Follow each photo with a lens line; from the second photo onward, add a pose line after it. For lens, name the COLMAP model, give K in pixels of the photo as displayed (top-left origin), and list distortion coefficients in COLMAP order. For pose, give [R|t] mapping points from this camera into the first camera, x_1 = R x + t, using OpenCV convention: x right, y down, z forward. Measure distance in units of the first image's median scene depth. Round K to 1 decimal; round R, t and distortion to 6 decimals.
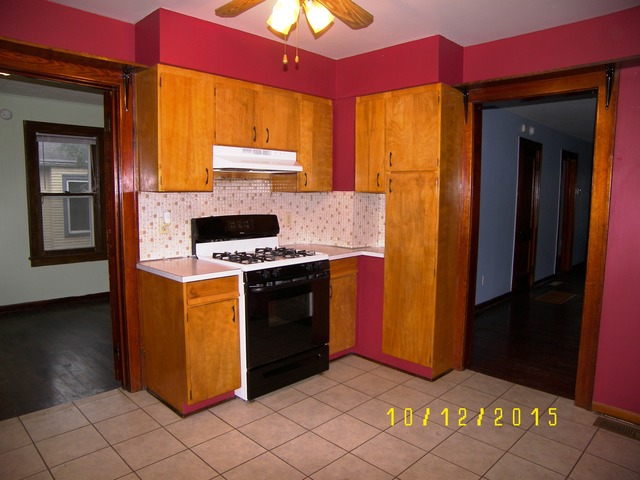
lens RADIAL K [[452.4, 0, 318.3], [0, 452.4, 239.2], [0, 0, 1]] dist [-0.075160, 0.011980]
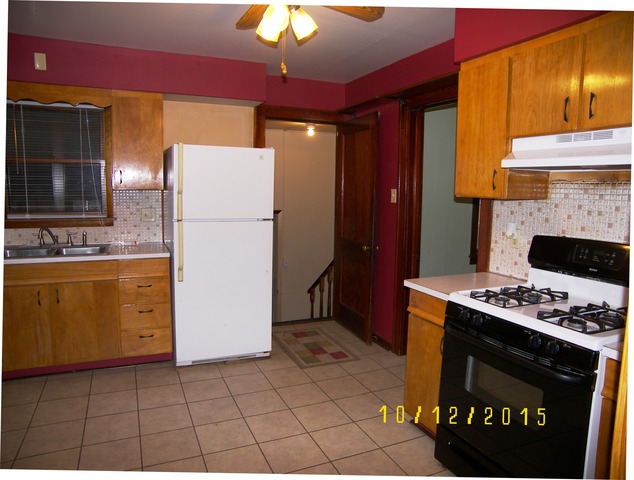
lens RADIAL K [[443.5, 0, 315.4], [0, 443.5, 241.4], [0, 0, 1]] dist [-0.101384, 0.047893]
pose [[-0.359577, 0.104563, -0.927238, 0.202868], [-0.115061, 0.981150, 0.155263, -0.039674], [0.925994, 0.162518, -0.340768, 0.336634]]
